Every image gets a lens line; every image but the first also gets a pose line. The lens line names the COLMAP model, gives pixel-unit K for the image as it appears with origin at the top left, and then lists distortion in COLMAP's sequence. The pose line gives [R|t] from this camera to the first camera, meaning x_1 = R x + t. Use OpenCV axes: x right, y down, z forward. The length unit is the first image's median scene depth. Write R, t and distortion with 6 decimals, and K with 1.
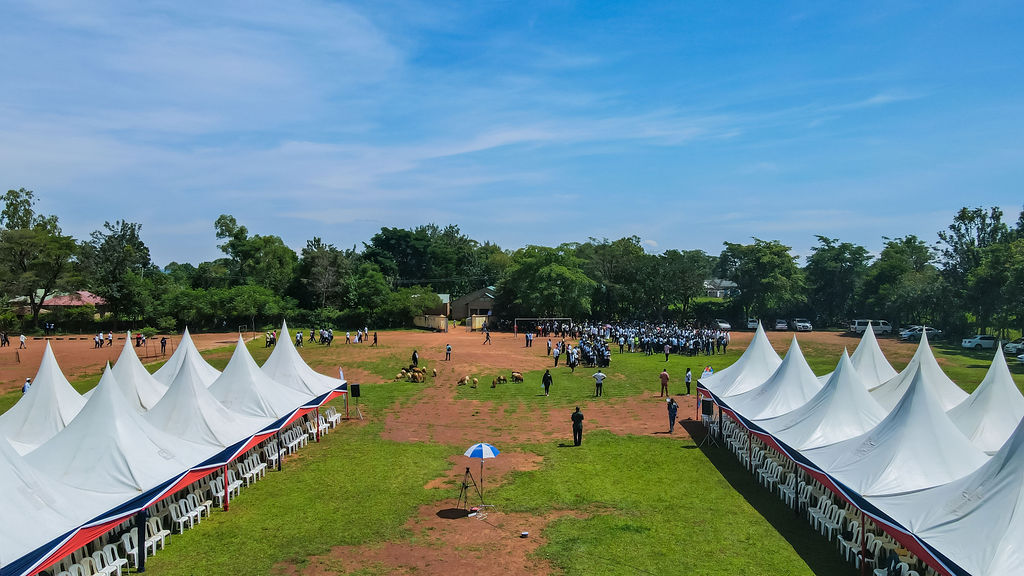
lens RADIAL K [[759.2, 0, 510.7], [0, 759.2, 288.4], [0, 0, 1]] dist [0.021279, -0.003443]
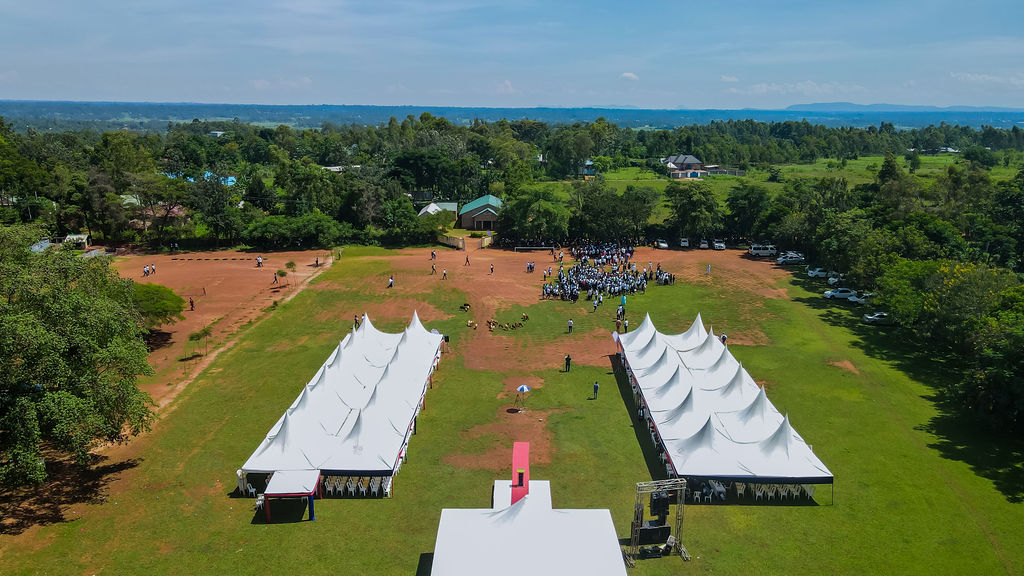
lens RADIAL K [[759.2, 0, 510.2], [0, 759.2, 287.2], [0, 0, 1]] dist [0.021279, -0.003443]
pose [[0.999614, -0.003075, 0.027617, -0.038377], [-0.002789, 0.977737, 0.209815, -0.168008], [-0.027648, -0.209811, 0.977351, -0.369094]]
